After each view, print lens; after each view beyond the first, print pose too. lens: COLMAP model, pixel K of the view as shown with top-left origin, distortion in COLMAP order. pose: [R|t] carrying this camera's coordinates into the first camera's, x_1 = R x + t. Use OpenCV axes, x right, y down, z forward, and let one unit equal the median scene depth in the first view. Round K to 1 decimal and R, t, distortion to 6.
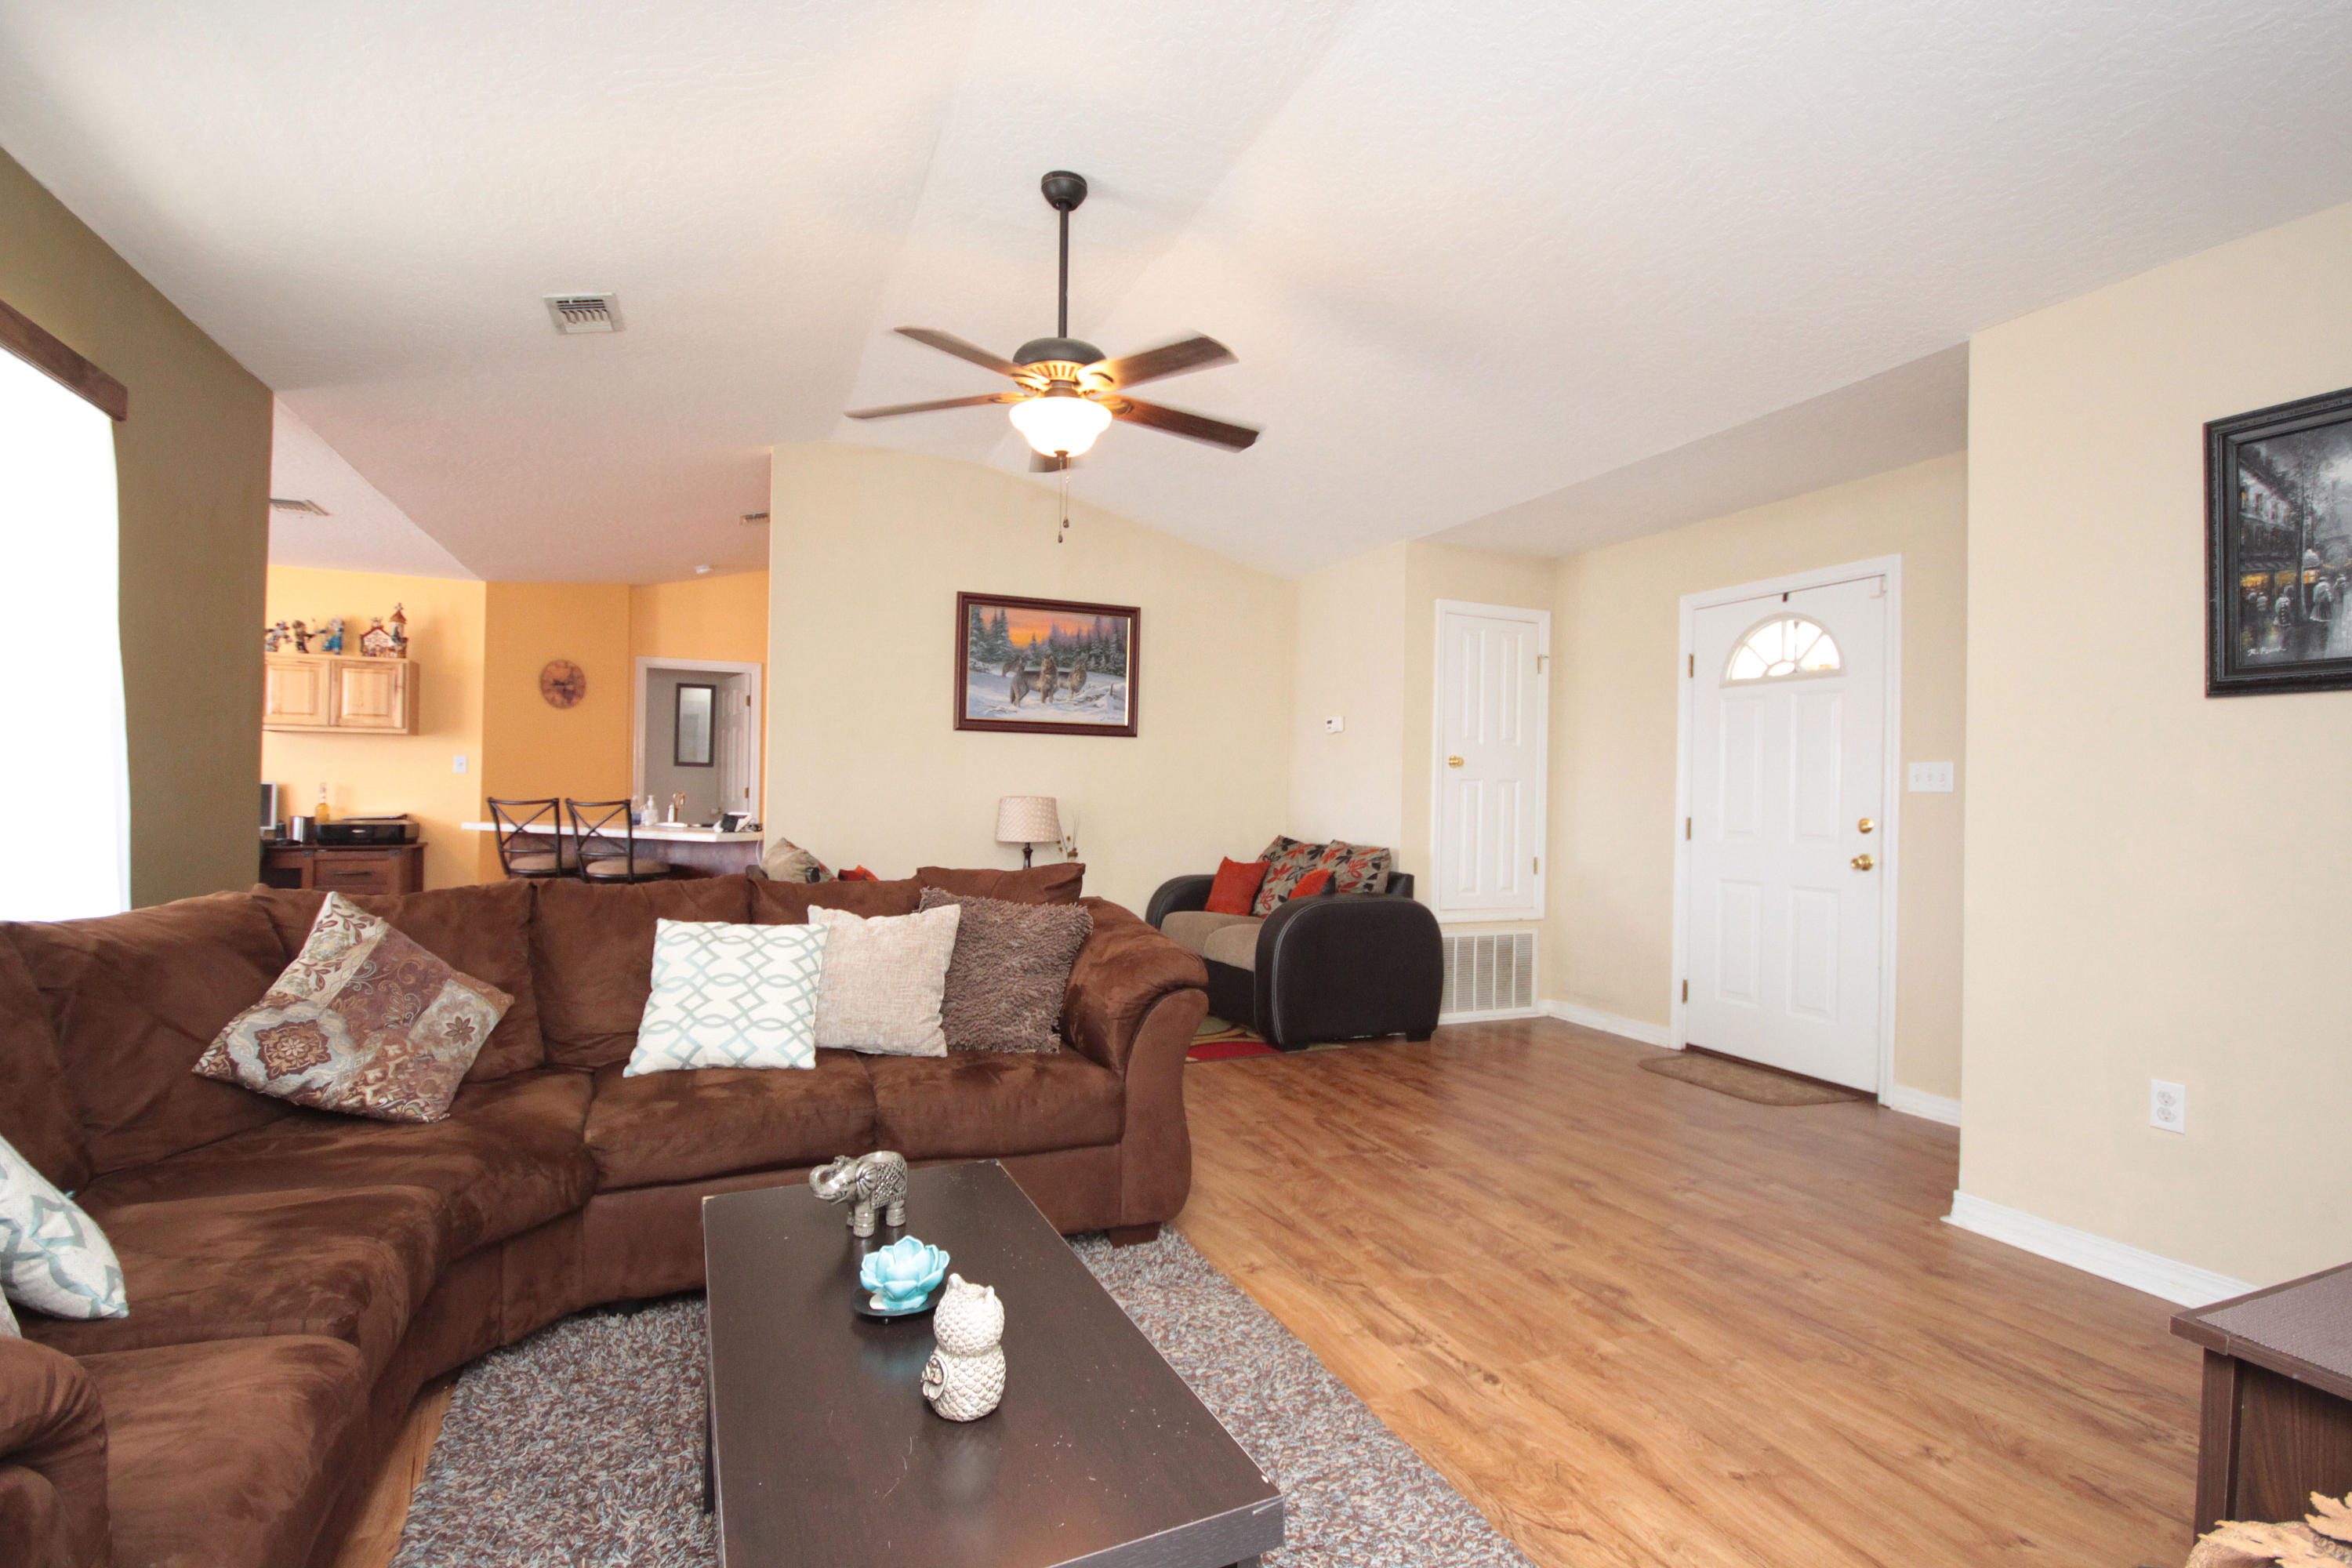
lens RADIAL K [[1081.5, 0, 1187.4], [0, 1081.5, 790.2], [0, 0, 1]] dist [-0.000481, -0.013236]
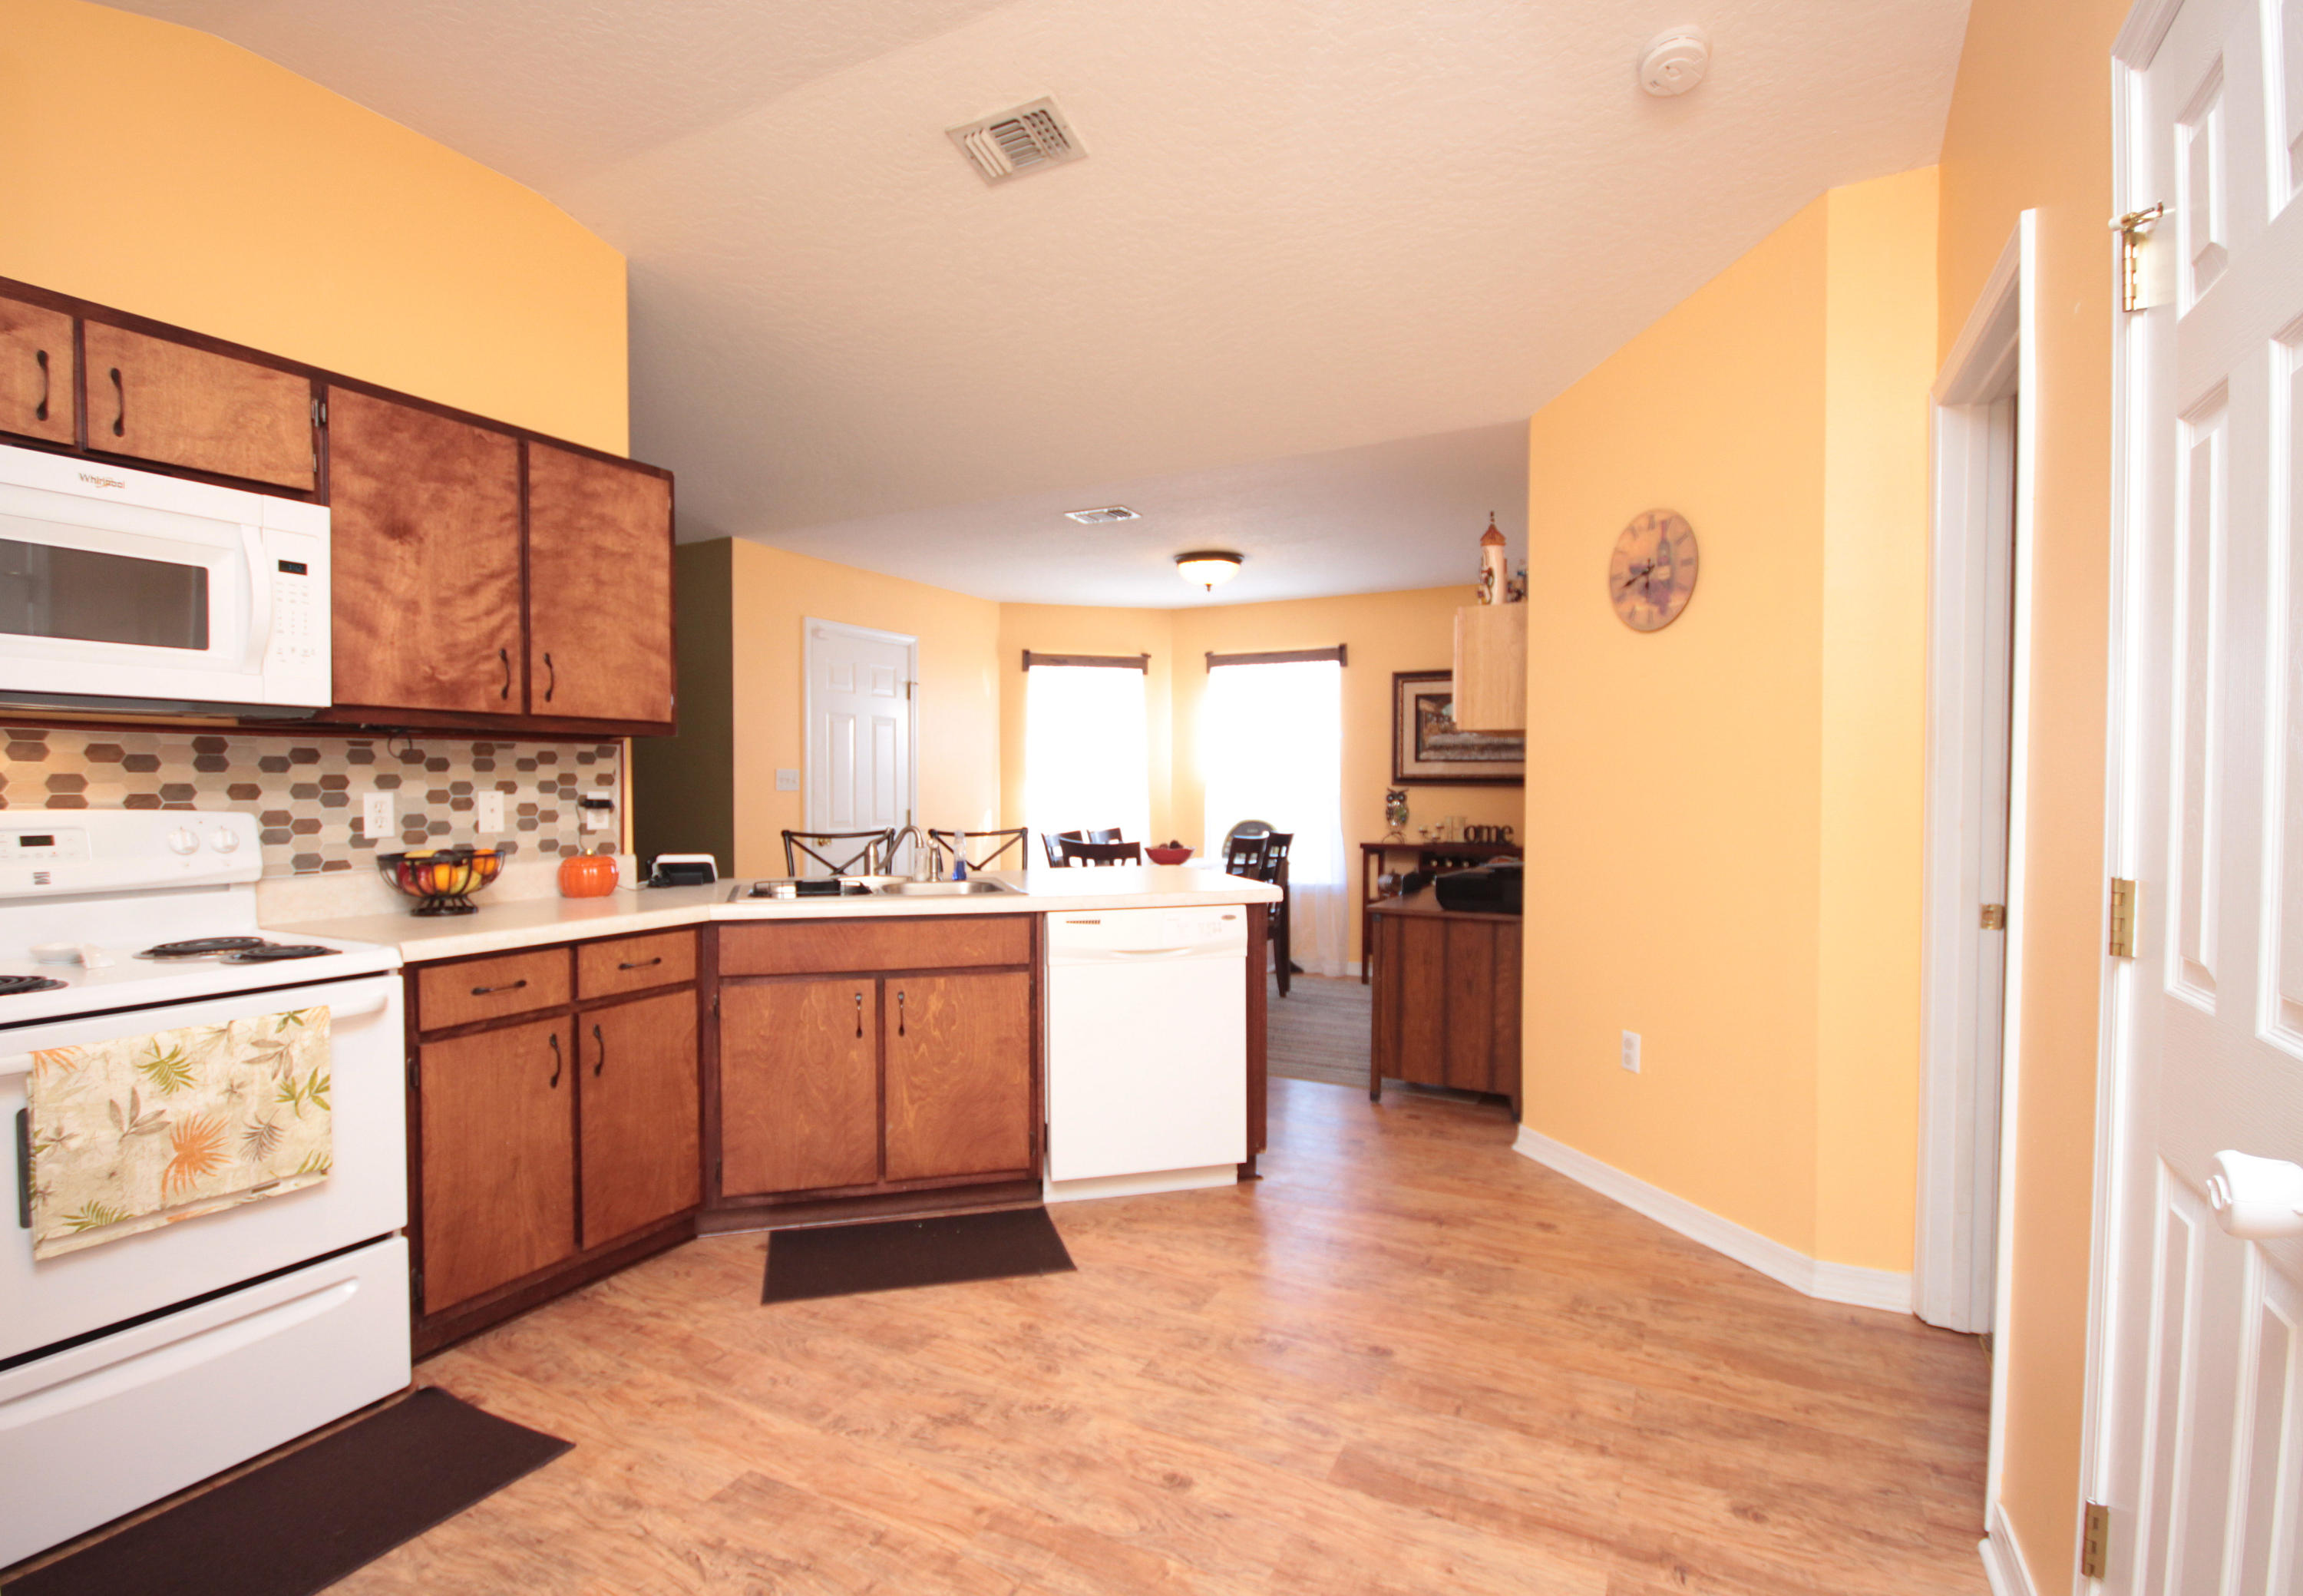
lens RADIAL K [[1132.9, 0, 1116.9], [0, 1132.9, 814.4], [0, 0, 1]] dist [-0.000996, -0.000372]
pose [[-0.787592, -0.000189, -0.616197, -0.391079], [-0.010002, 0.999872, 0.012478, -0.024910], [0.616116, 0.015991, -0.787493, 2.981510]]
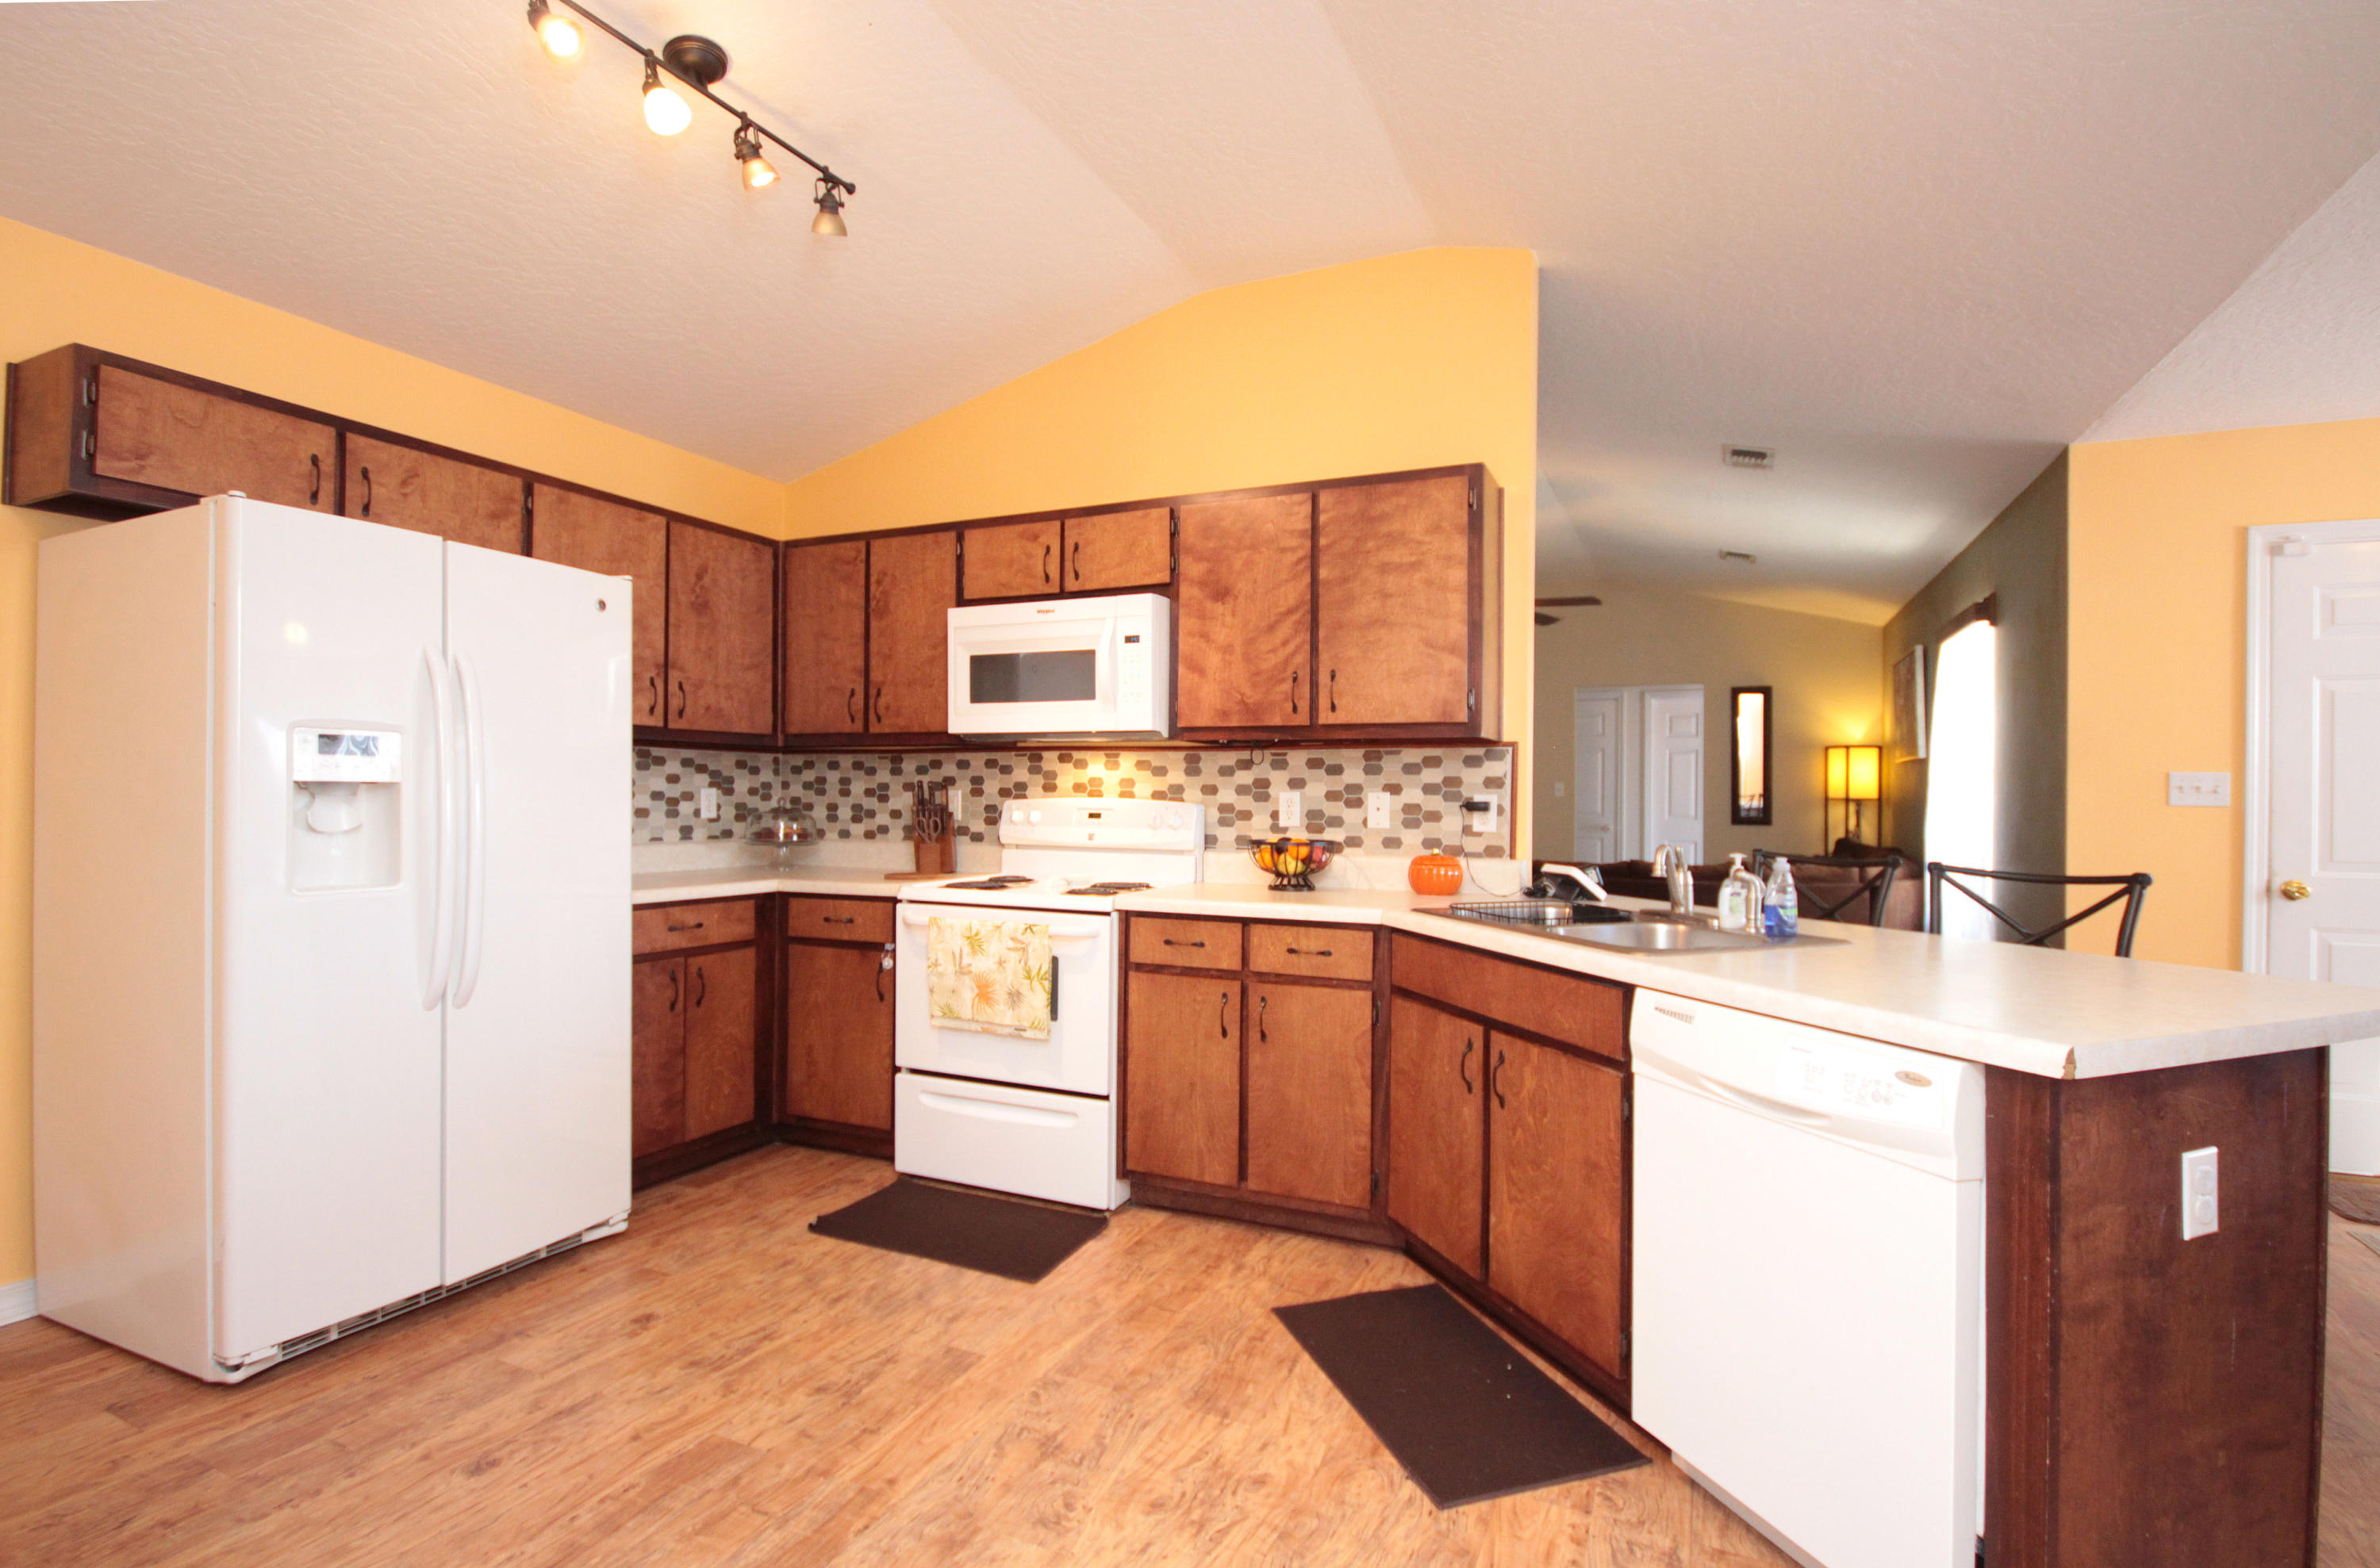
lens RADIAL K [[1118.3, 0, 1194.9], [0, 1118.3, 793.7], [0, 0, 1]] dist [-0.002276, -0.000779]
pose [[-0.667152, -0.026508, 0.744450, -1.293901], [-0.025860, 0.999588, 0.012417, -0.035178], [-0.744473, -0.010968, -0.667563, 2.748428]]
